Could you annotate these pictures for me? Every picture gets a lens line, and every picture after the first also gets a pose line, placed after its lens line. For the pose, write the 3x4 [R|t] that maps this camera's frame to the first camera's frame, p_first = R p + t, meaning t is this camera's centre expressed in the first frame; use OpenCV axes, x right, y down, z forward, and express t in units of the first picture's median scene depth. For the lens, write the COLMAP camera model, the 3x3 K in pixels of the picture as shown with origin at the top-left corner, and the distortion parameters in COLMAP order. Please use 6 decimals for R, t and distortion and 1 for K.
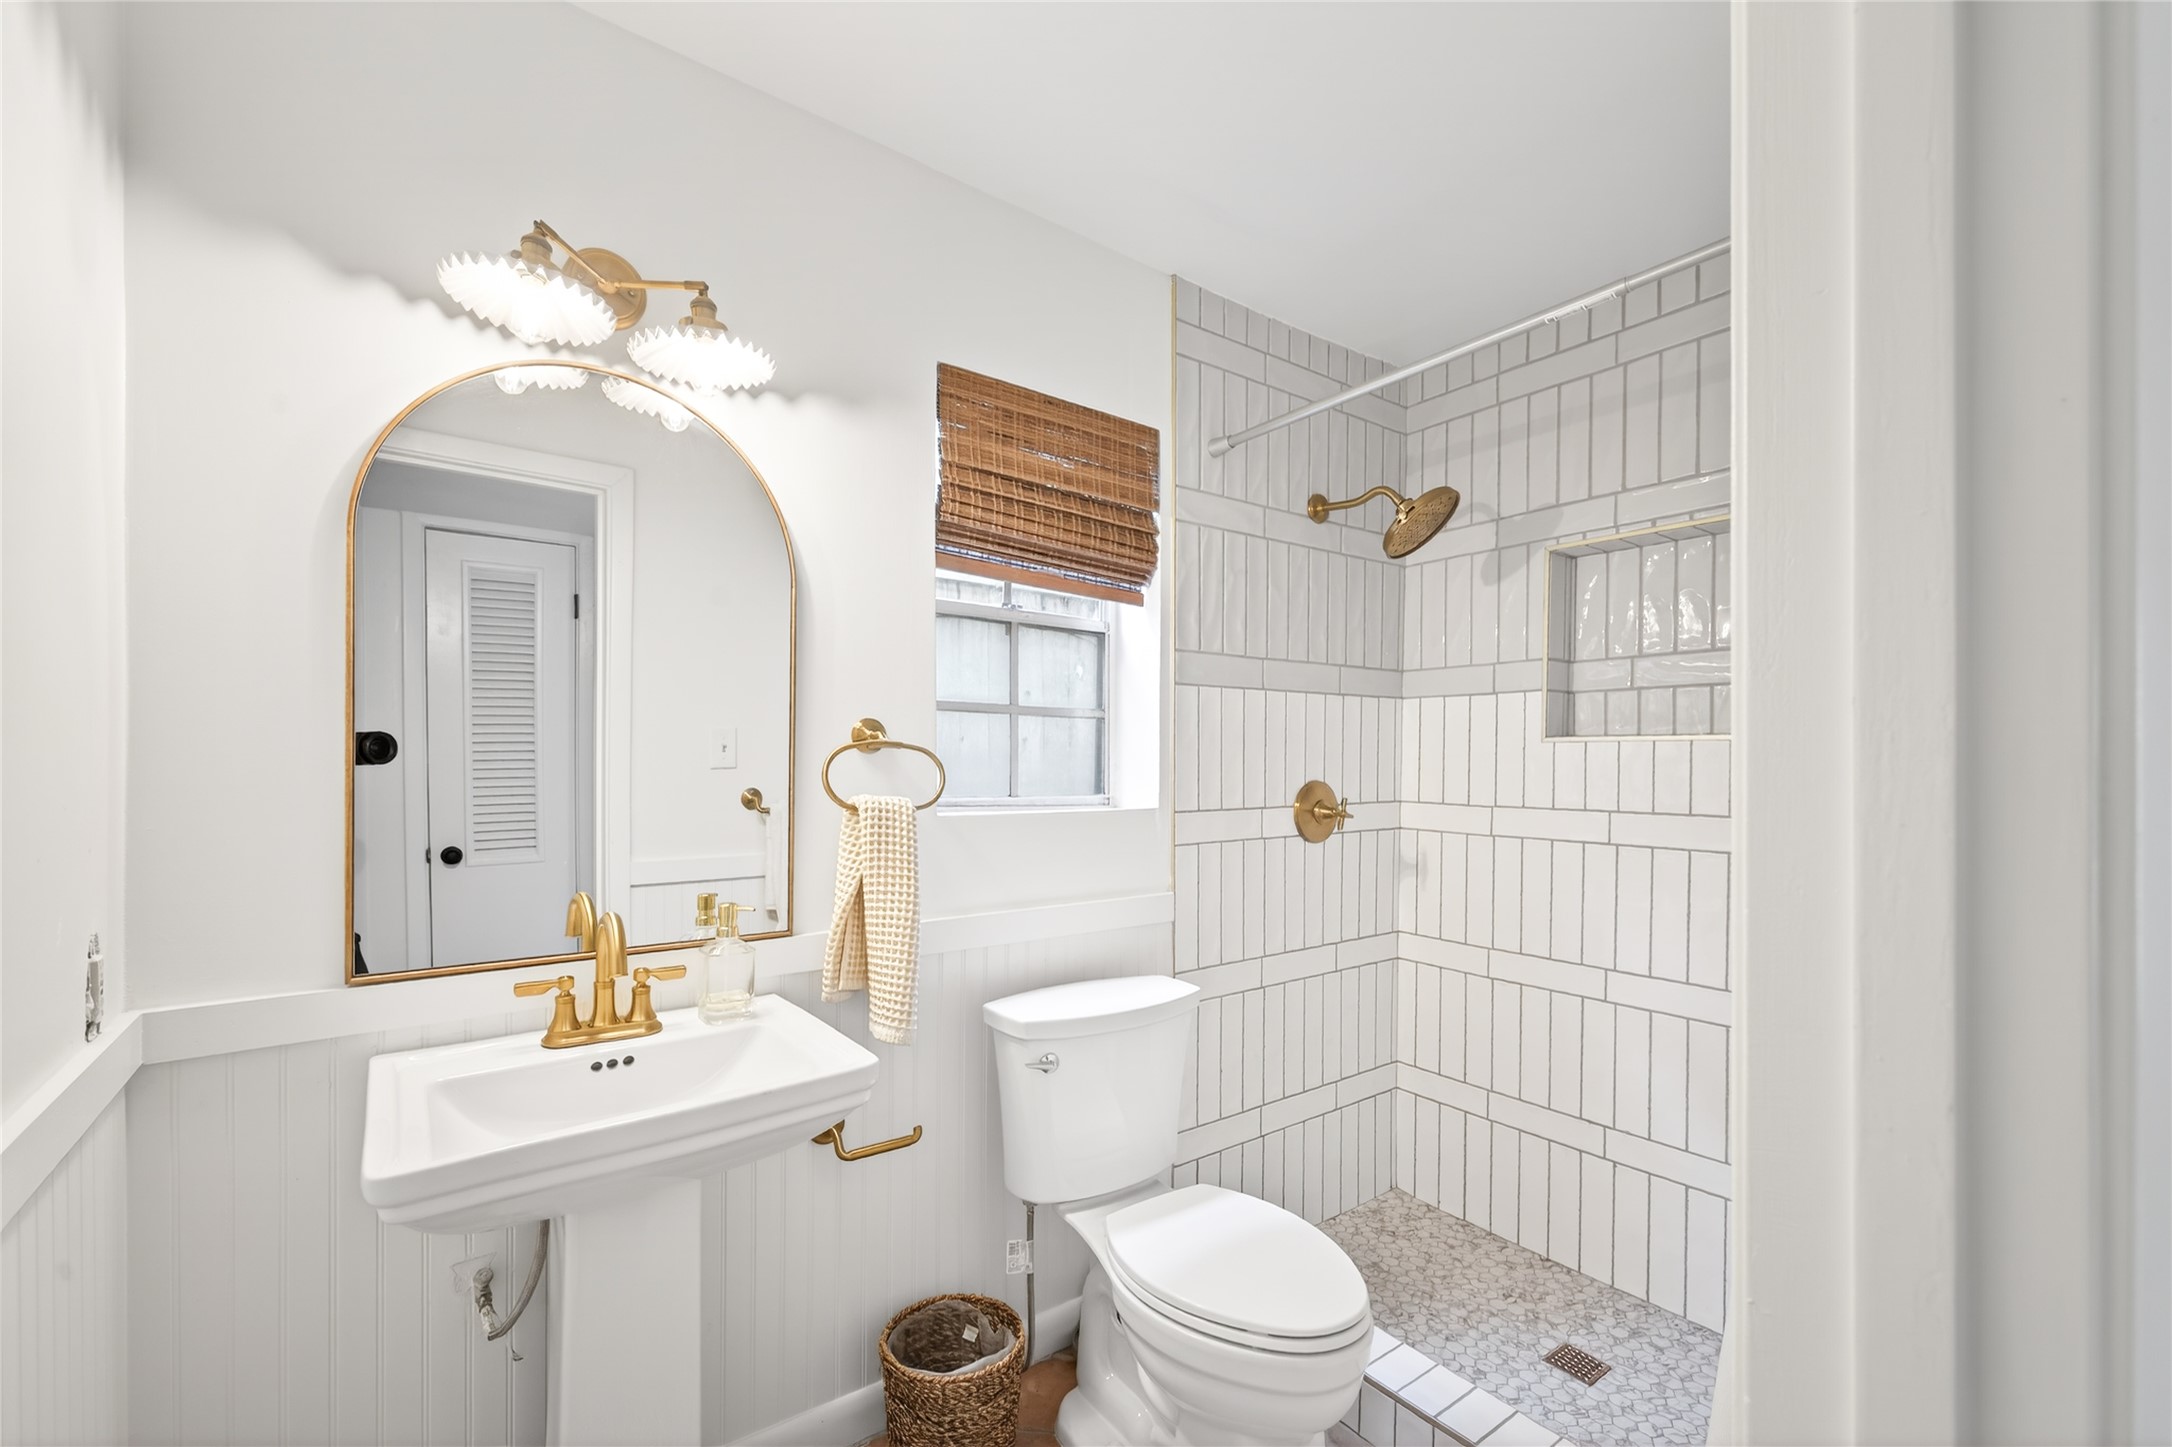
lens RADIAL K [[923.5, 0, 1095.3], [0, 923.5, 768.1], [0, 0, 1]] dist [0.004063, -0.000708]
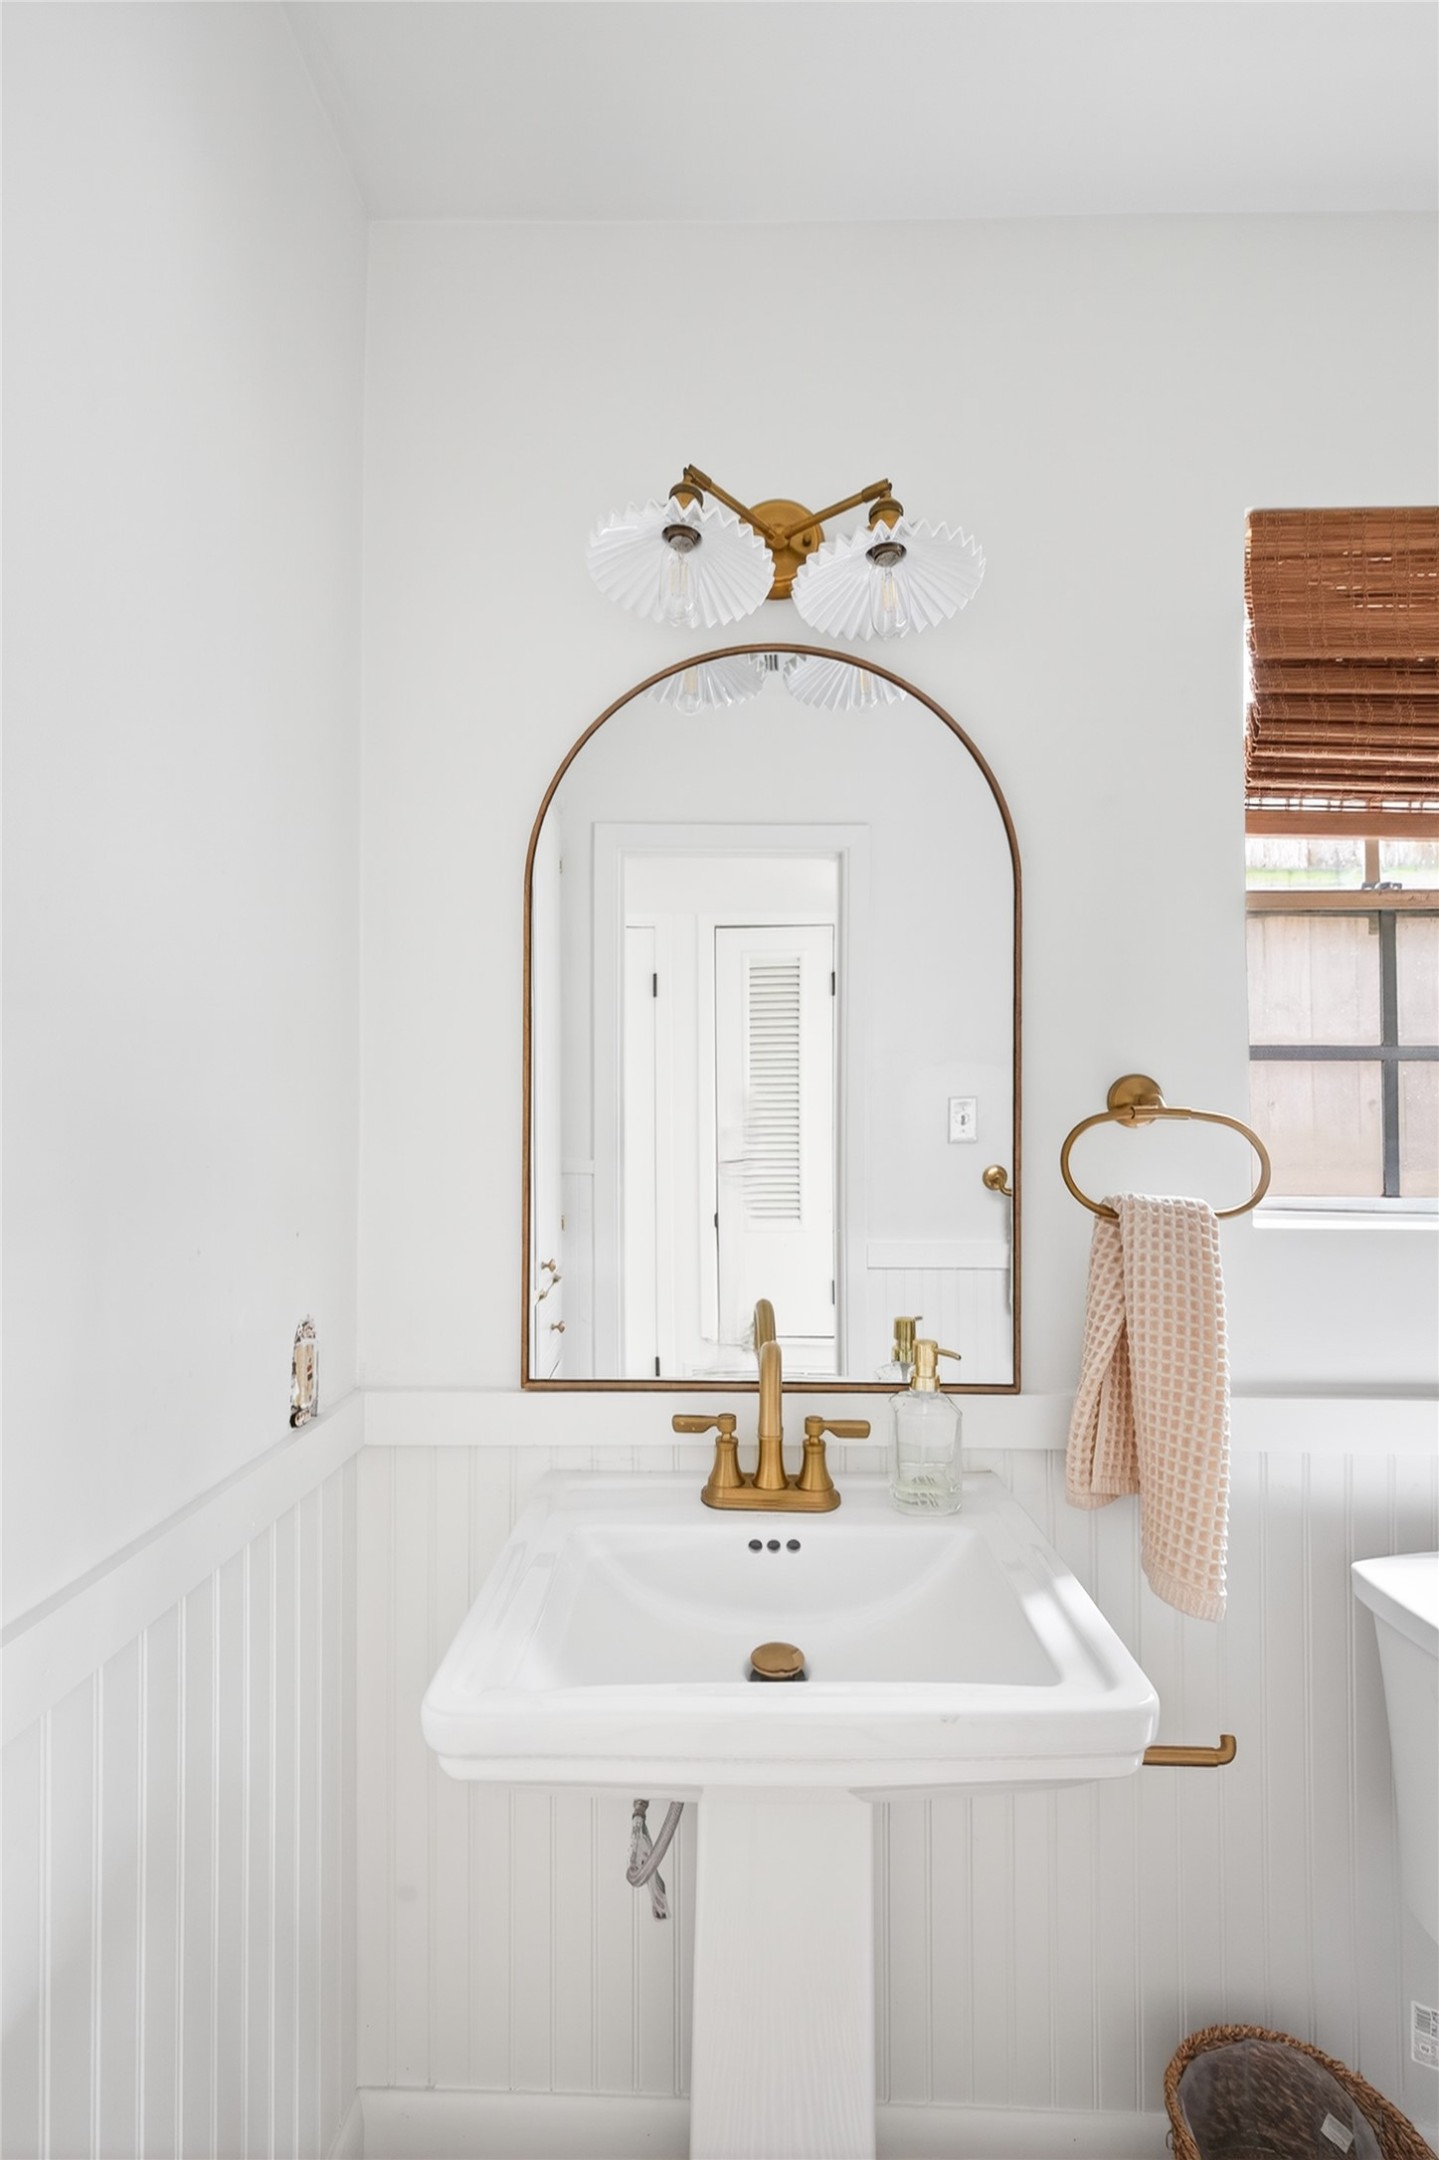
lens RADIAL K [[902.0, 0, 736.4], [0, 902.0, 1111.8], [0, 0, 1]] dist [0.006563, -0.001619]
pose [[0.784601, -0.015400, -0.619810, -0.060310], [-0.001695, 0.999634, -0.026983, -0.007806], [0.619999, 0.022221, 0.784288, 0.274752]]
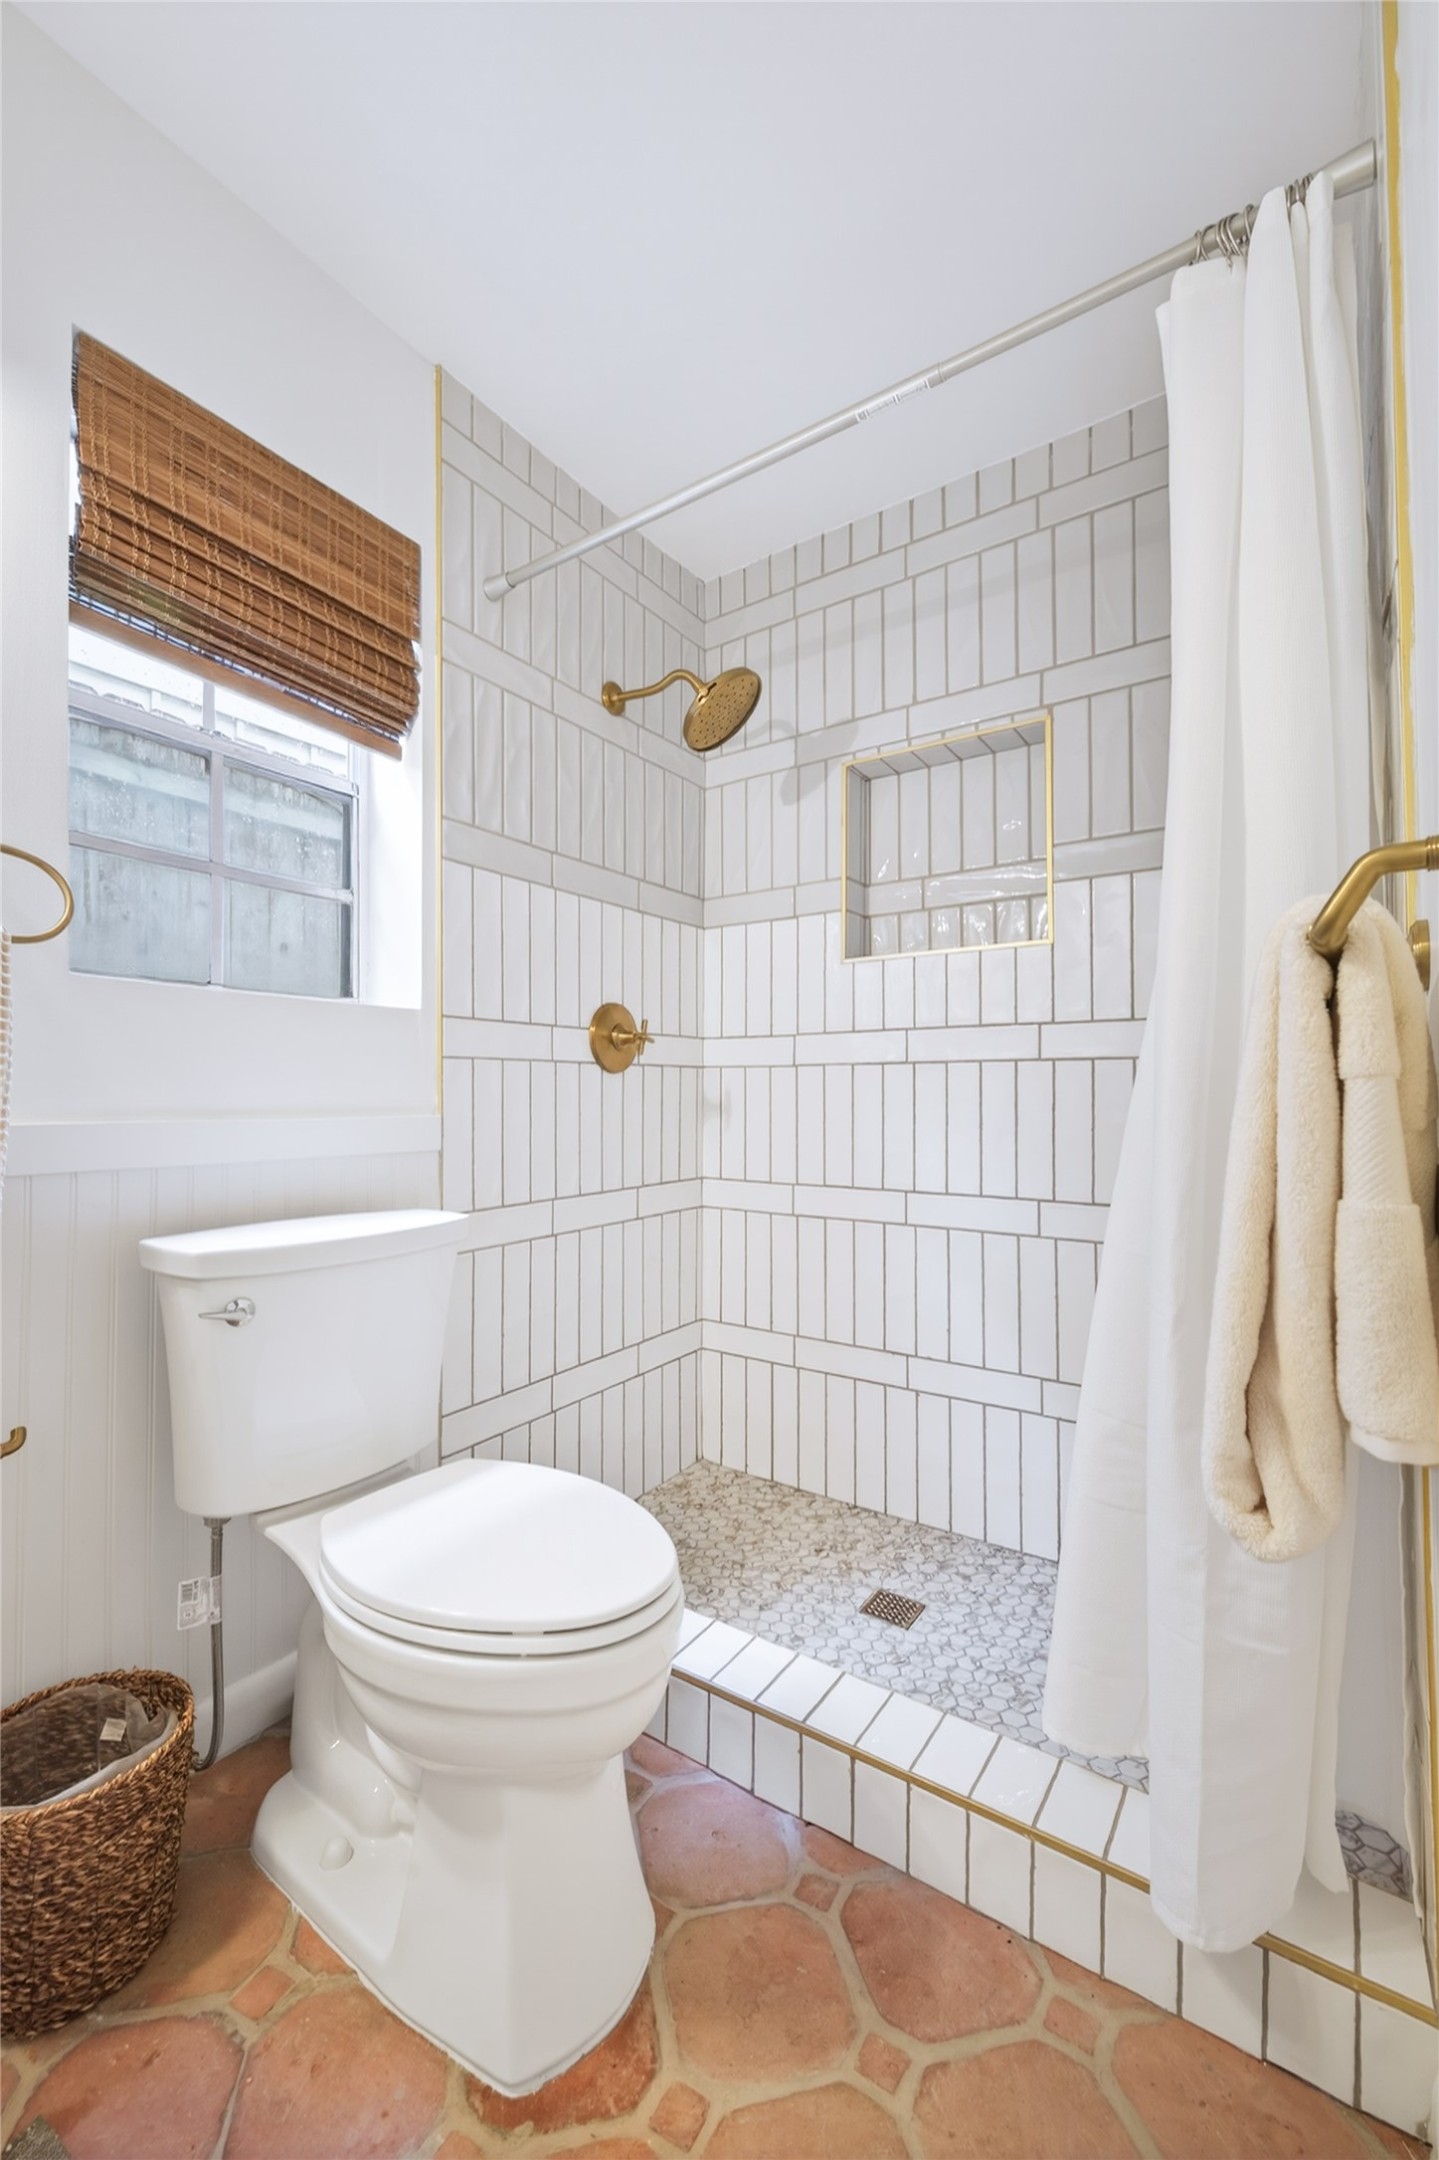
lens RADIAL K [[902.0, 0, 703.1], [0, 902.0, 1070.8], [0, 0, 1]] dist [0.006563, -0.001619]
pose [[0.947599, 0.000139, 0.319463, 0.055145], [0.010380, 0.999459, -0.031224, 0.136411], [-0.319294, 0.032904, 0.947084, 0.192894]]
